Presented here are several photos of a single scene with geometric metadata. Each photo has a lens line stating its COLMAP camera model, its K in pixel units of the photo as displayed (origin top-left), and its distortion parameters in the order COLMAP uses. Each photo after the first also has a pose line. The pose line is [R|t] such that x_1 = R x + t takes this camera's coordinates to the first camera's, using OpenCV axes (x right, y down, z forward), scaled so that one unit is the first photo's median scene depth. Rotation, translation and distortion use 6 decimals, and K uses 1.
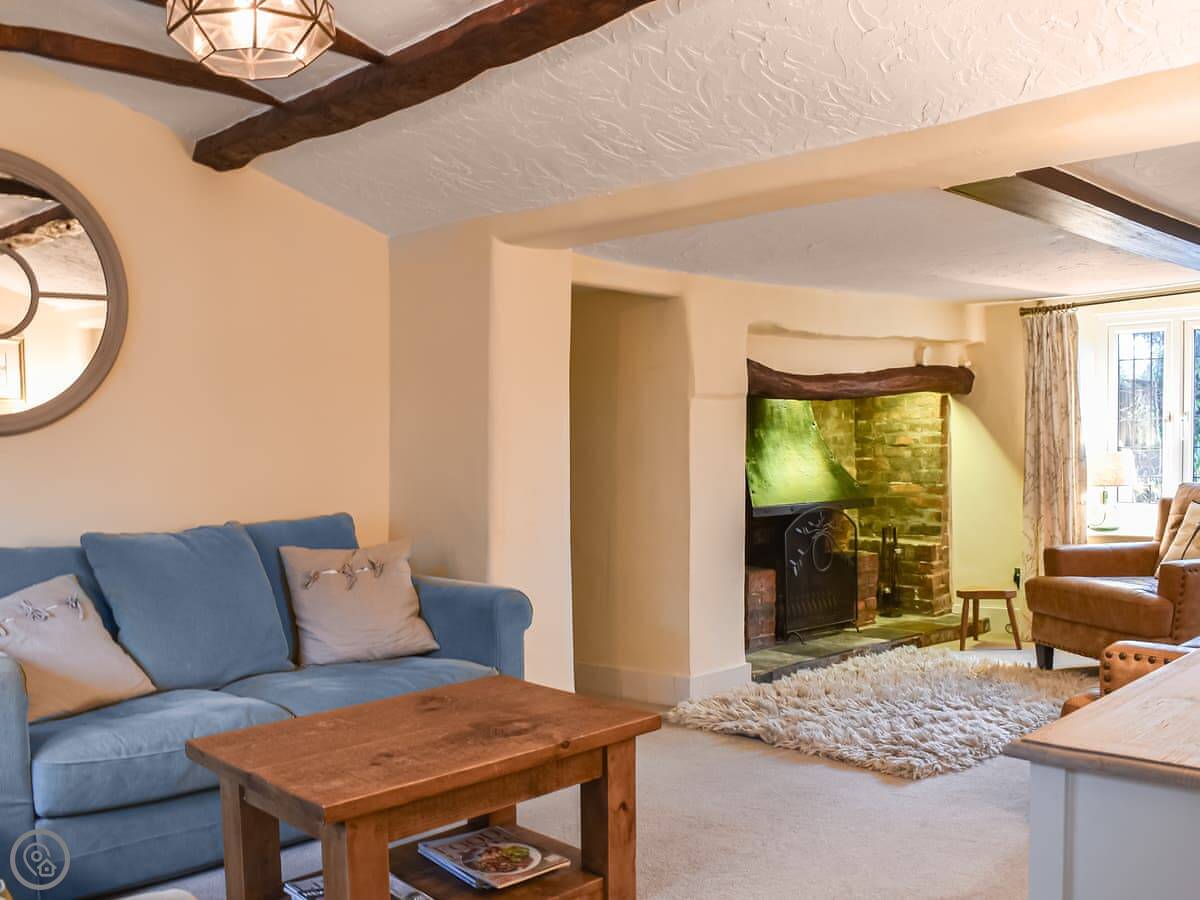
lens RADIAL K [[1084.6, 0, 600.3], [0, 1084.6, 373.5], [0, 0, 1]] dist [-0.074642, -0.003288]
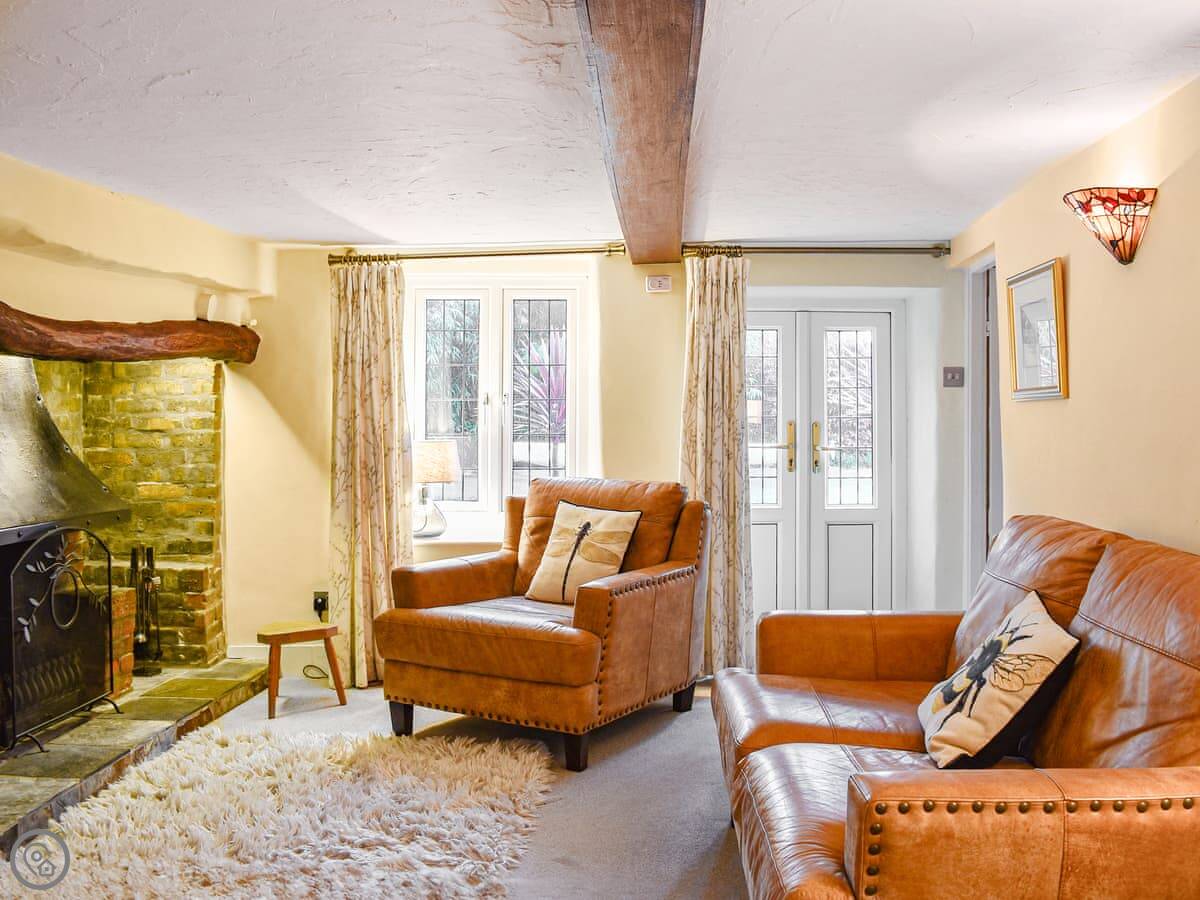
lens RADIAL K [[1084.6, 0, 600.3], [0, 1084.6, 373.5], [0, 0, 1]] dist [-0.074642, -0.003288]
pose [[0.706035, 0.034099, 0.707355, -0.018740], [-0.046937, 0.998897, -0.001304, 0.016767], [-0.706620, -0.032281, 0.706857, 0.310864]]
